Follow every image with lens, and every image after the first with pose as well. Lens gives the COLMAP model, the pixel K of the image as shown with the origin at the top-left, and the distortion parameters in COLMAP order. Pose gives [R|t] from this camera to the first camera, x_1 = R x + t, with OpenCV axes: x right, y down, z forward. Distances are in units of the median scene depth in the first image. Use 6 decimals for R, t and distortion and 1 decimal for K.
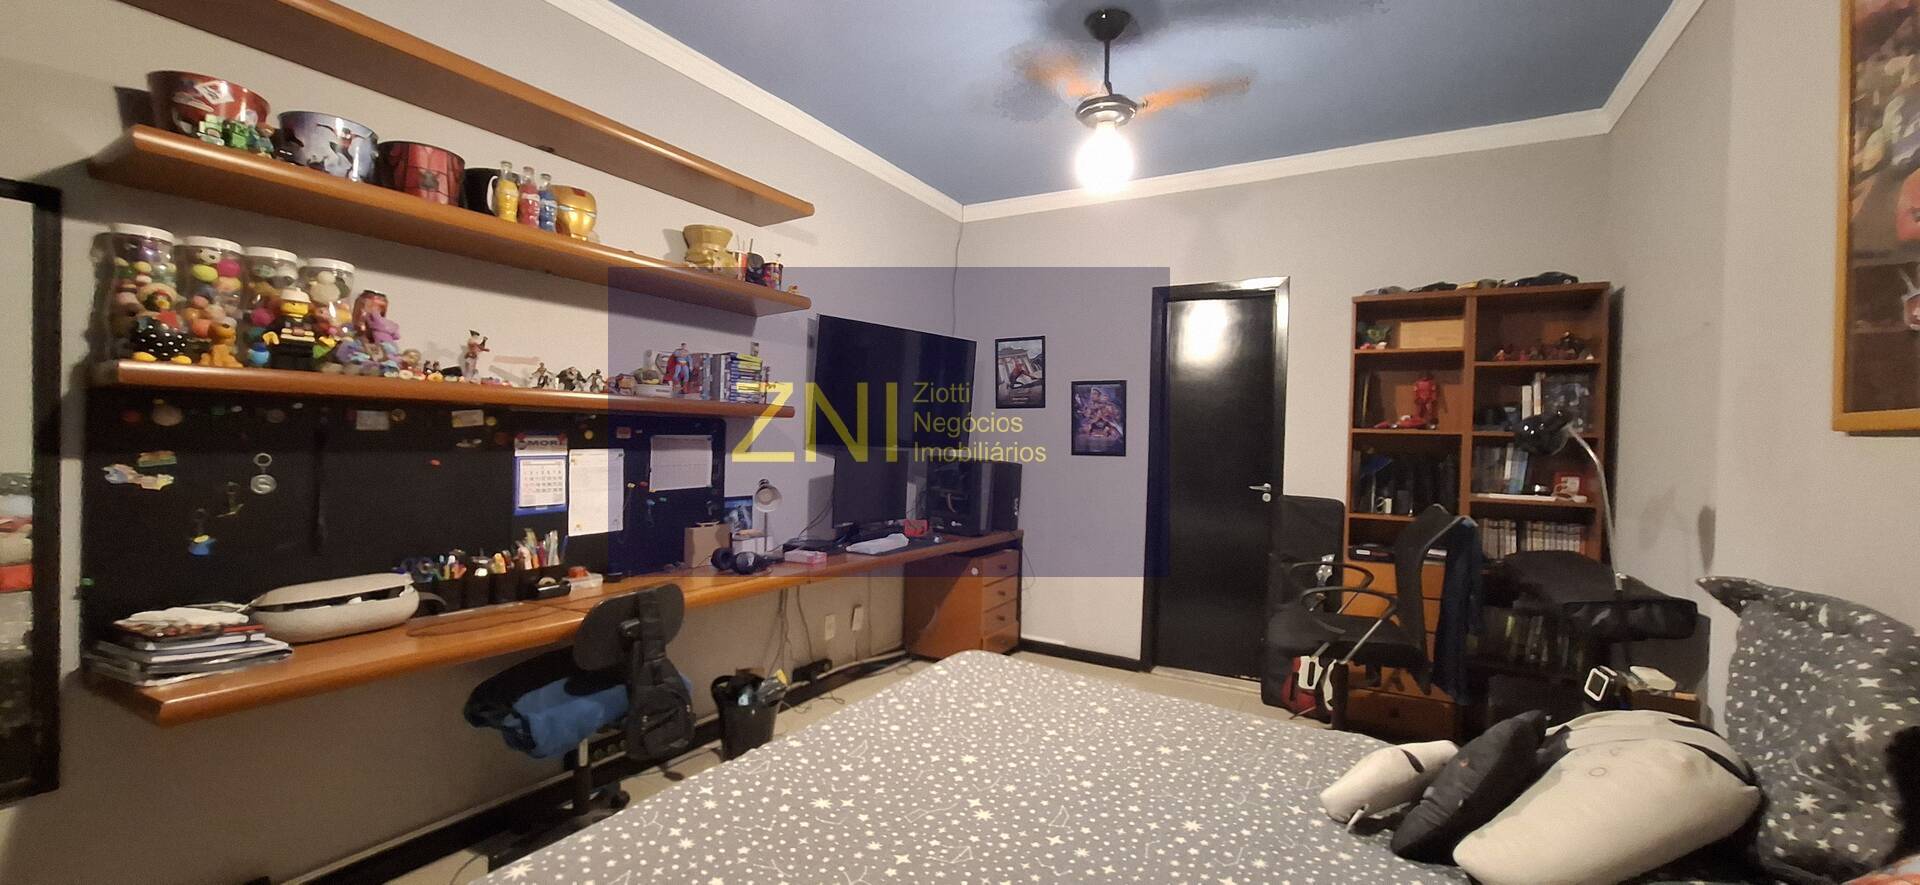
lens RADIAL K [[767.2, 0, 956.4], [0, 767.2, 449.0], [0, 0, 1]] dist [0.003042, 0.000471]
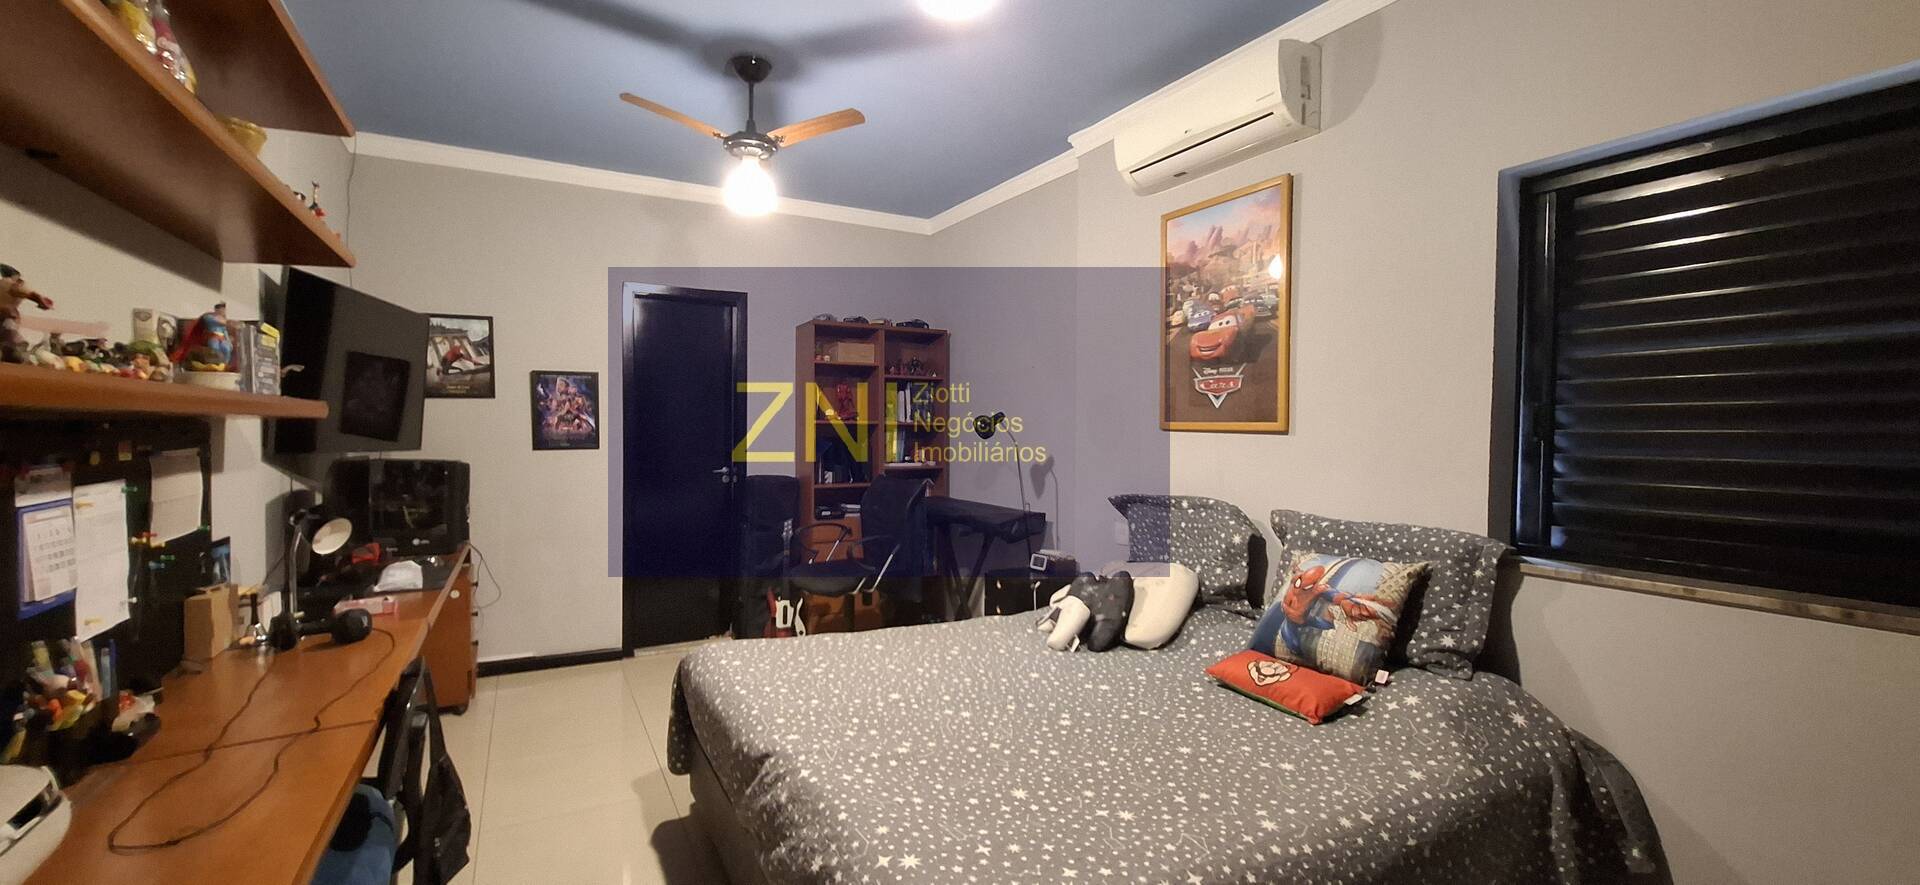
lens RADIAL K [[762.1, 0, 952.5], [0, 762.1, 448.7], [0, 0, 1]] dist [-0.012250, 0.005333]
pose [[0.513905, -0.045477, 0.856641, -0.486067], [0.019594, 0.998956, 0.041278, -0.028591], [-0.857624, -0.004428, 0.514259, 0.129249]]
